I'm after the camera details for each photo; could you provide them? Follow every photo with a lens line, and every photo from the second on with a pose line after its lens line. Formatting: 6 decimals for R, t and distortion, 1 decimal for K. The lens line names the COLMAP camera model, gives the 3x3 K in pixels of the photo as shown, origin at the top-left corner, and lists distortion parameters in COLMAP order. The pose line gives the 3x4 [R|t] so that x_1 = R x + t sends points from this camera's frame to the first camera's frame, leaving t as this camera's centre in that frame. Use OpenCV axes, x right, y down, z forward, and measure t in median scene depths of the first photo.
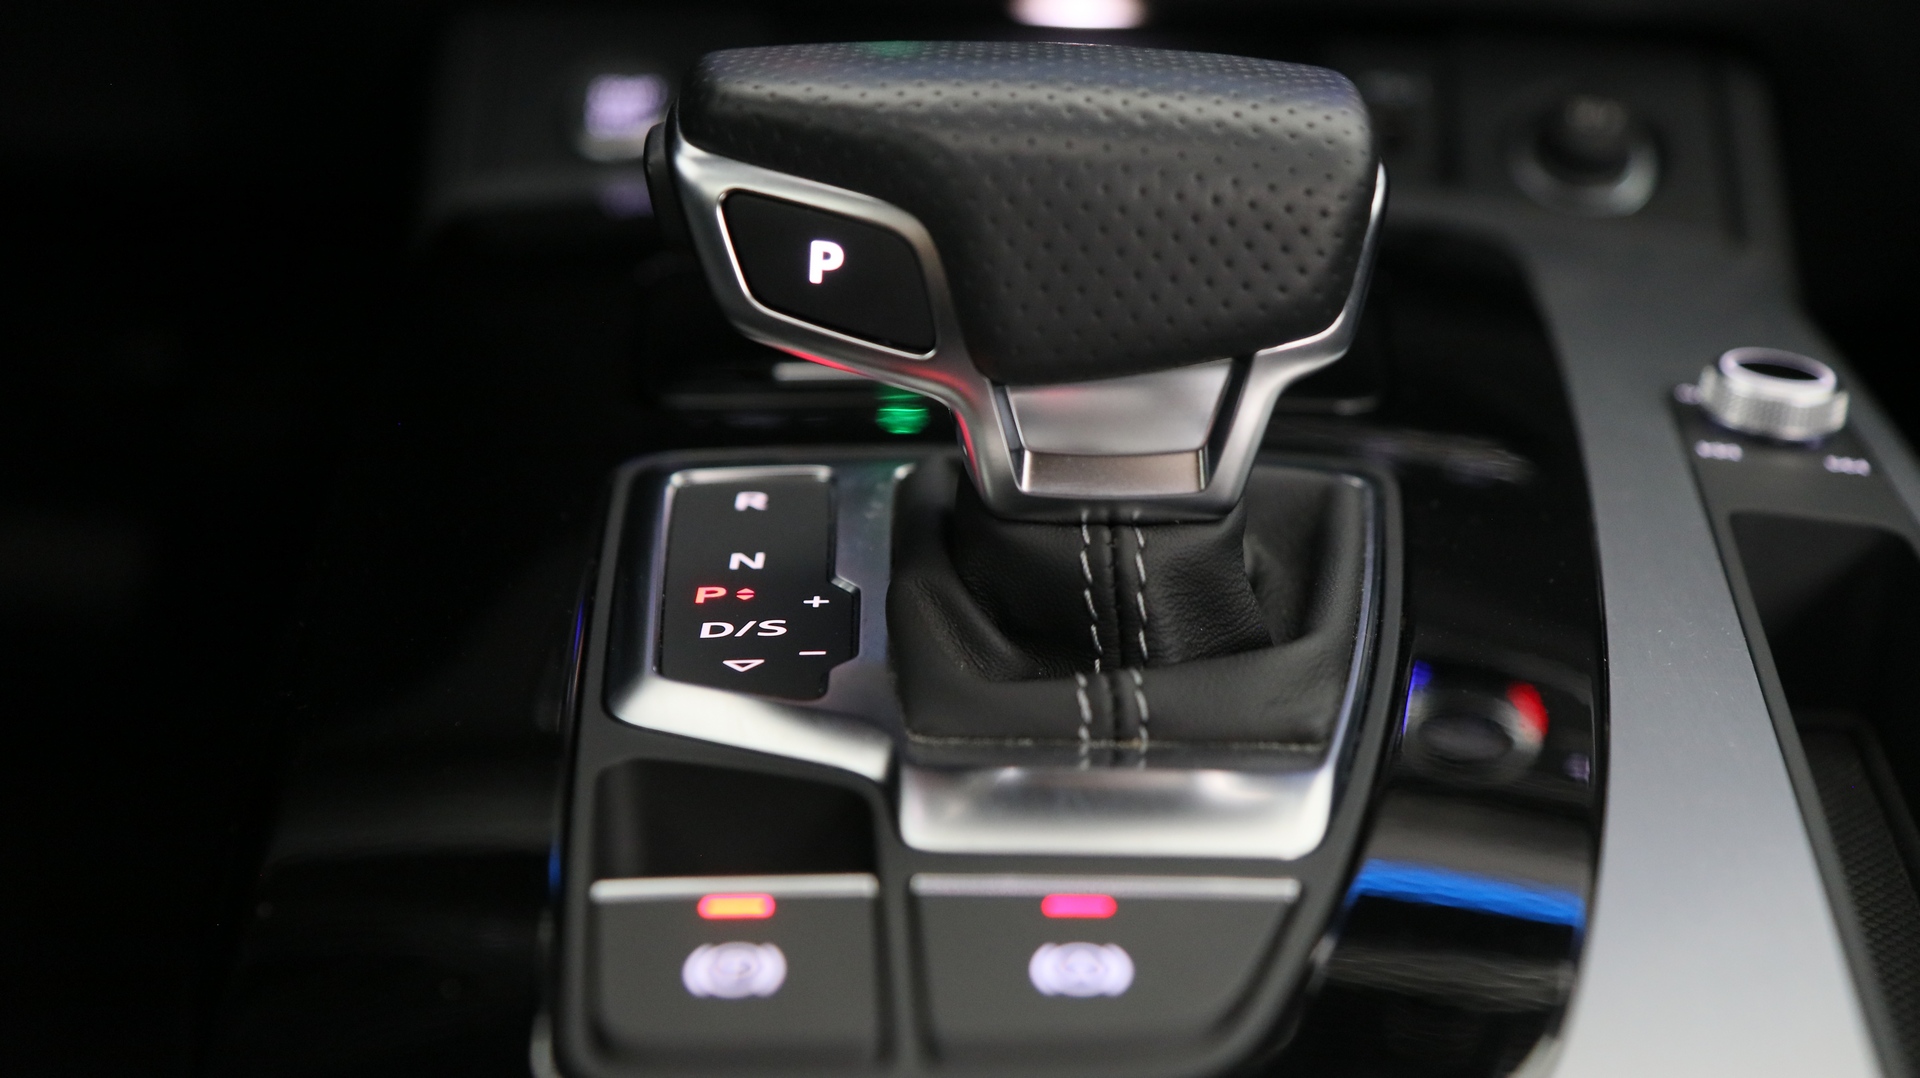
lens RADIAL K [[2746.2, 0, 960.0], [0, 2746.2, 539.0], [0, 0, 1]] dist [-0.000845, 0.000124]
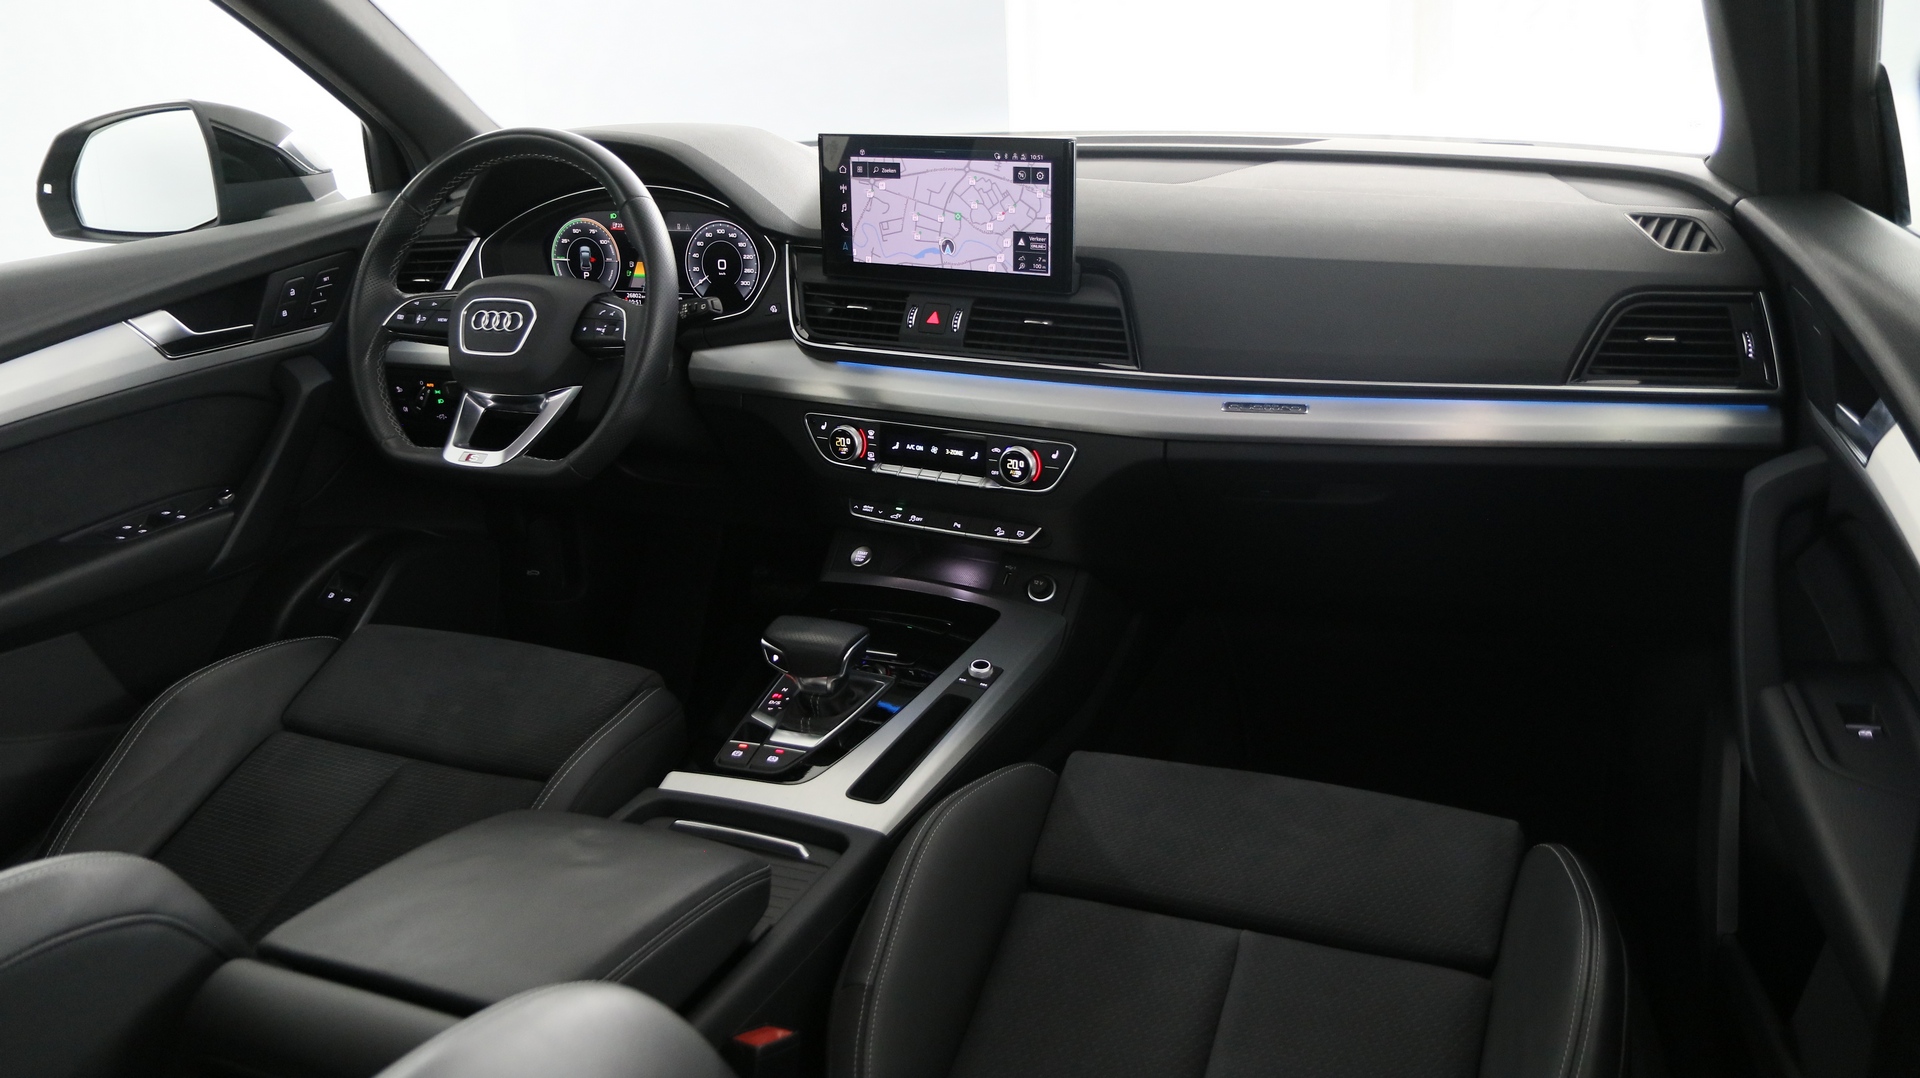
lens RADIAL K [[1467.2, 0, 960.0], [0, 1467.2, 539.0], [0, 0, 1]] dist [-0.026594, 0.032646]
pose [[0.922437, 0.070649, -0.379630, 1.808965], [-0.048290, 0.996508, 0.068112, -0.685791], [0.383117, -0.044497, 0.922628, -2.333636]]
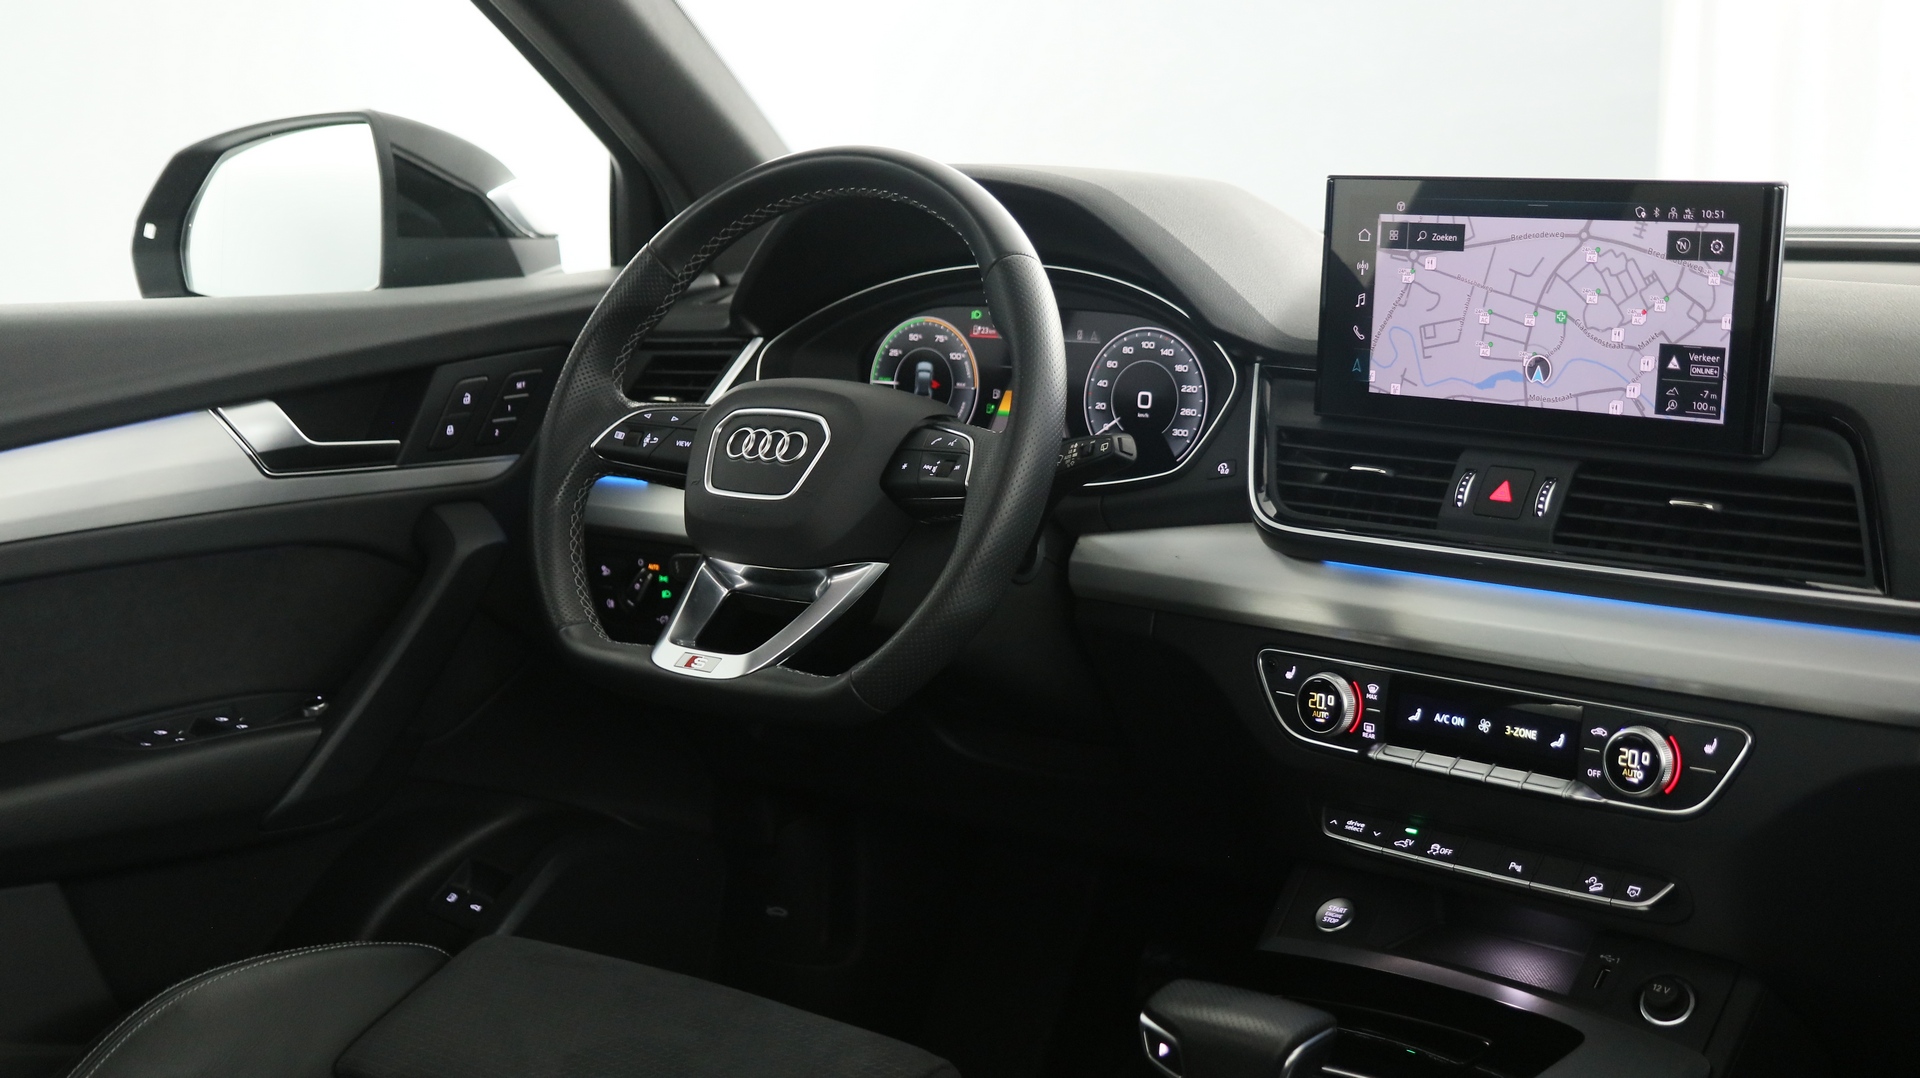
lens RADIAL K [[2424.4, 0, 972.9], [0, 2424.4, 554.3], [0, 0, 1]] dist [0.008422, 0.006611]
pose [[0.806250, 0.066369, -0.587840, 1.726322], [-0.150500, 0.984004, -0.095321, -0.425075], [0.572111, 0.165323, 0.803342, -2.093996]]
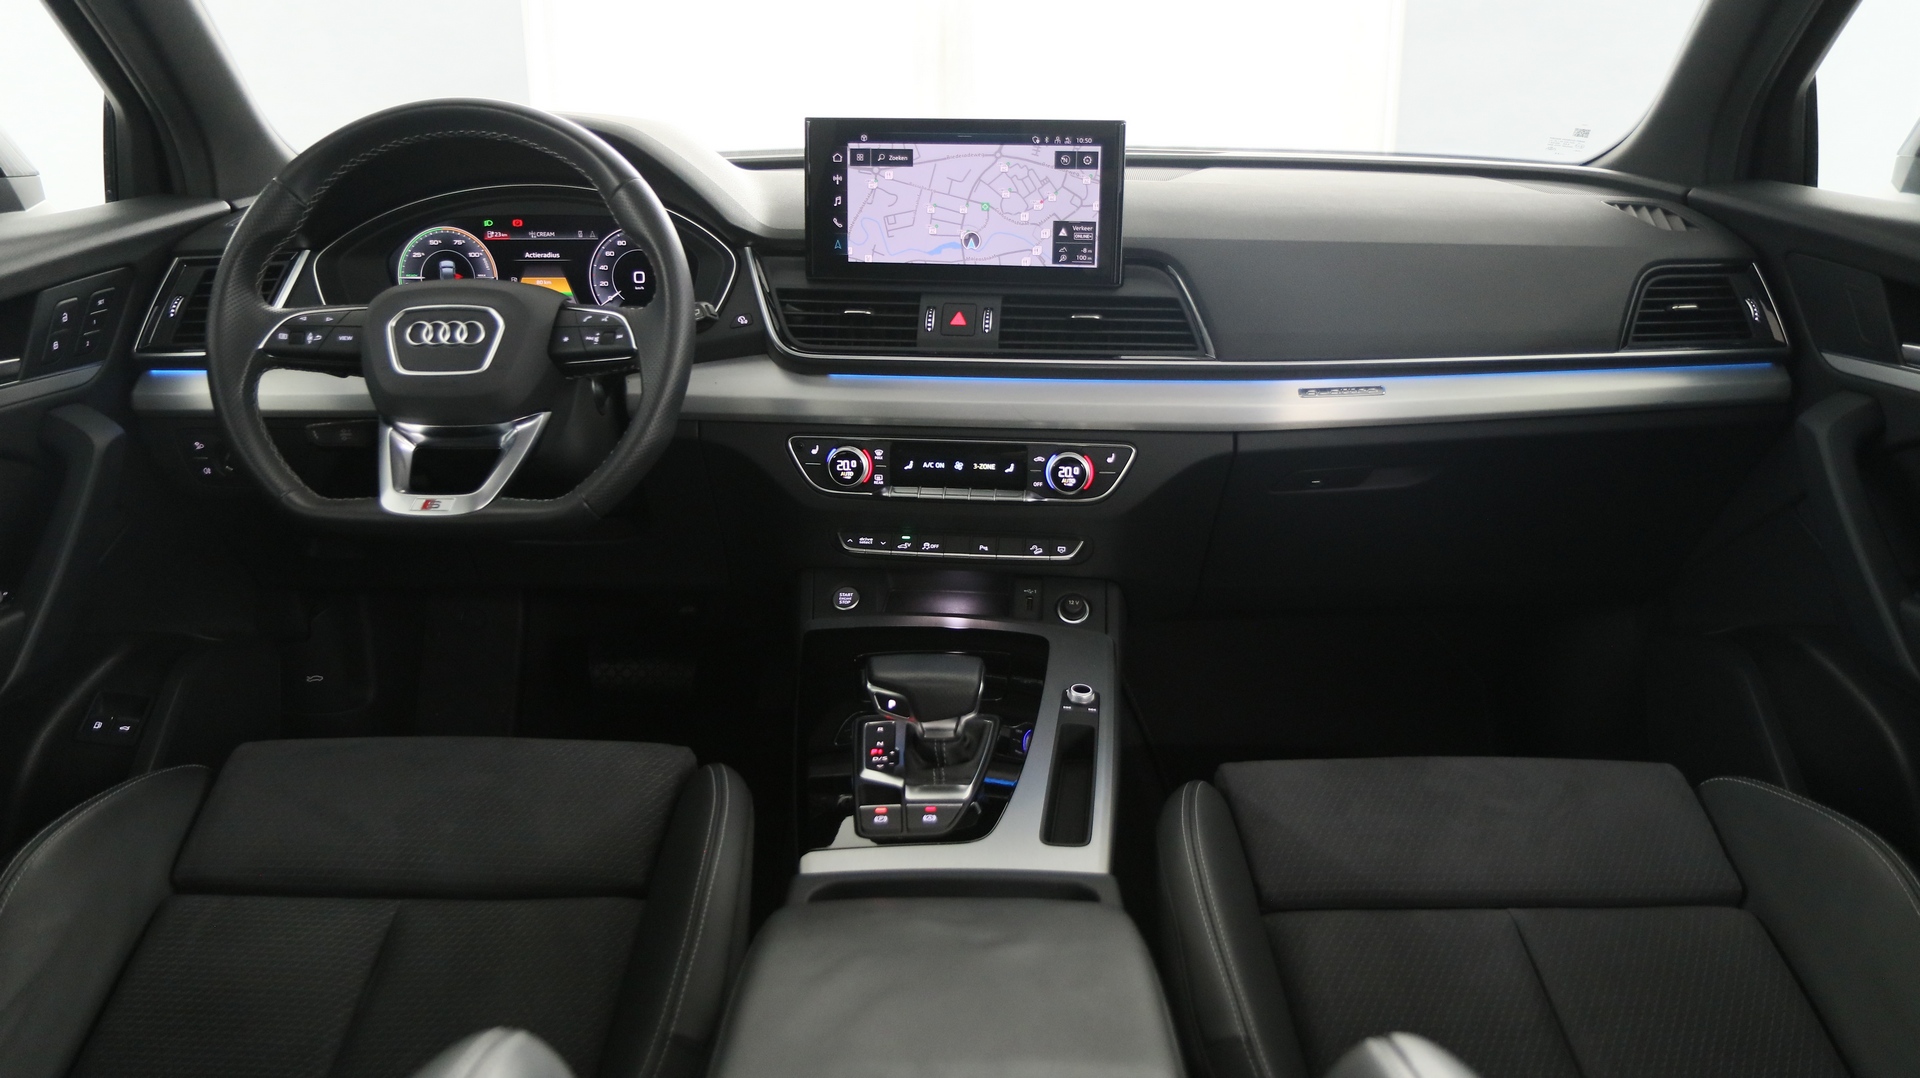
lens RADIAL K [[1467.2, 0, 960.0], [0, 1467.2, 539.0], [0, 0, 1]] dist [-0.026594, 0.032646]
pose [[0.999503, -0.027493, -0.015399, 0.162752], [0.027469, 0.999621, -0.001794, -0.451565], [0.015442, 0.001370, 0.999880, -2.264044]]
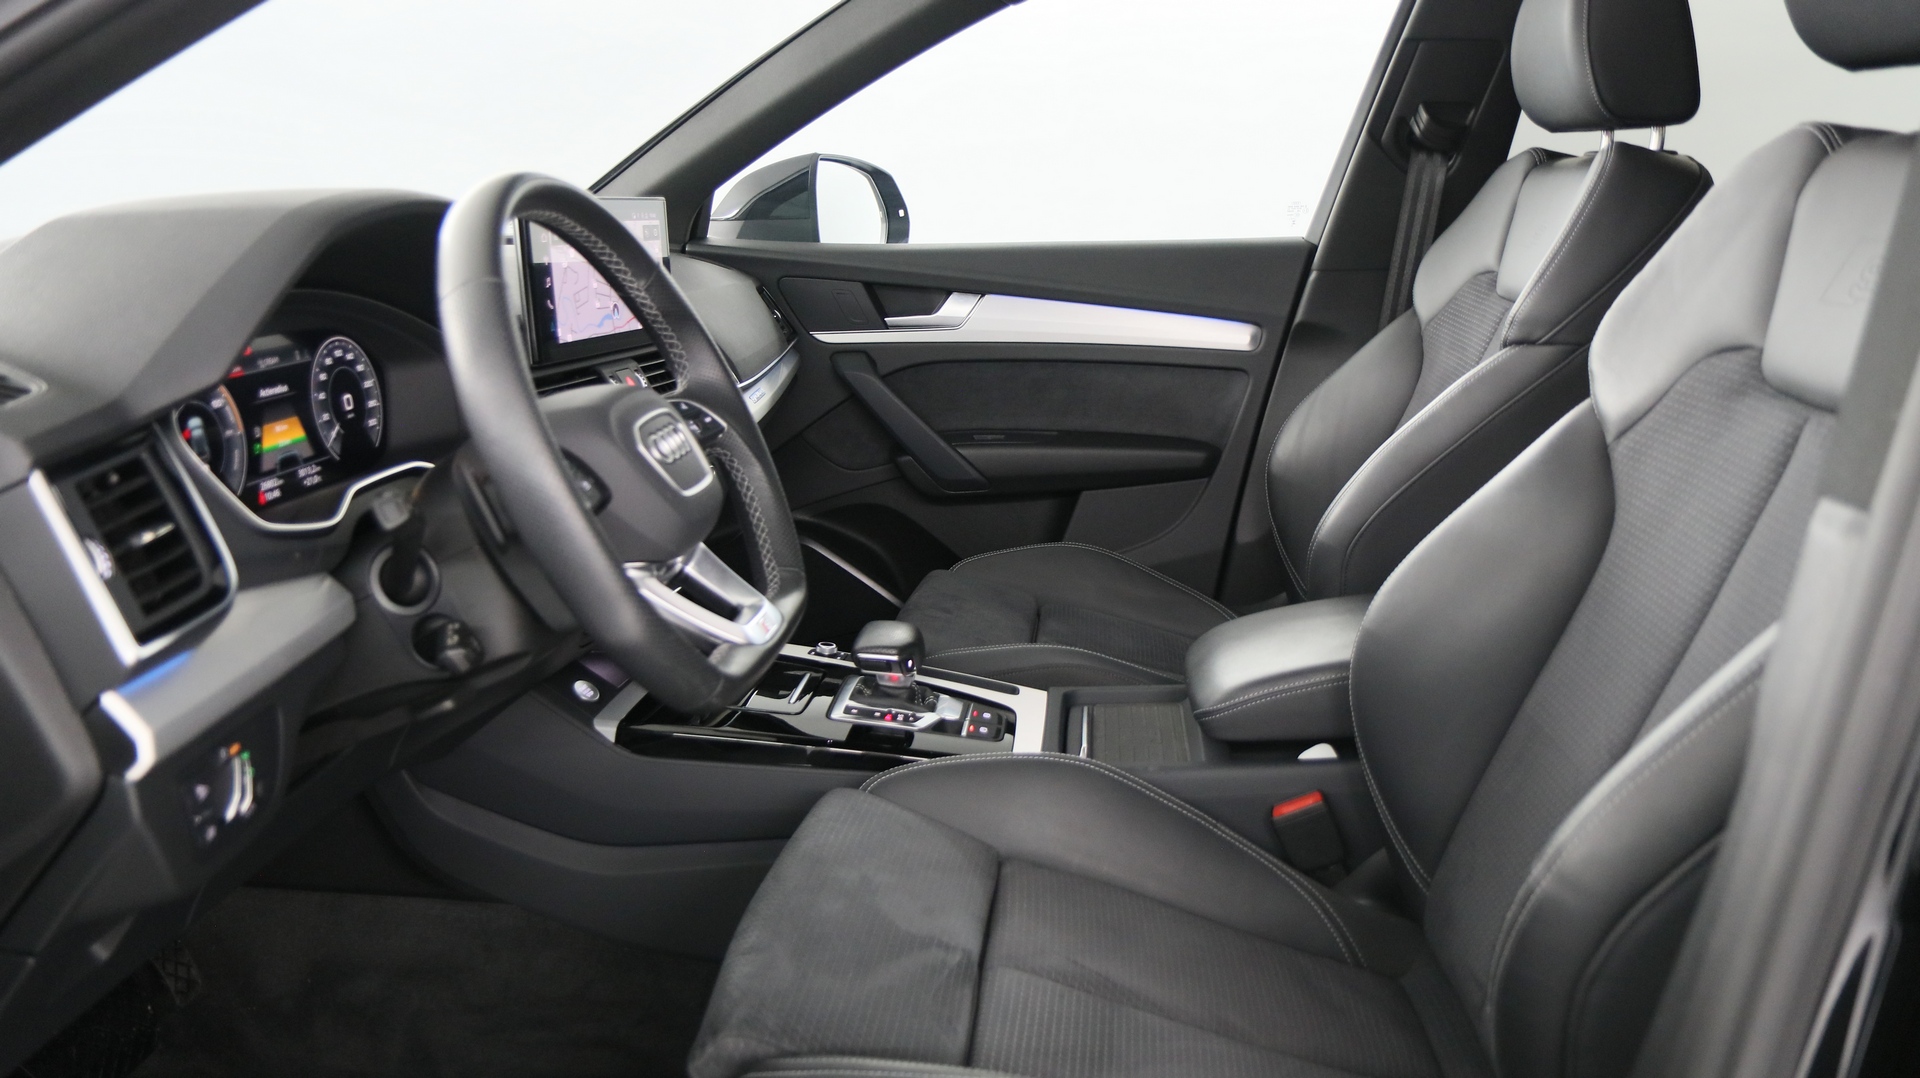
lens RADIAL K [[1444.6, 0, 960.0], [0, 1444.6, 539.0], [0, 0, 1]] dist [-0.022843, -0.000384]
pose [[0.092973, -0.258472, 0.961534, -3.710795], [0.291238, 0.930540, 0.221980, -1.242535], [-0.952122, 0.259397, 0.161792, 0.118542]]
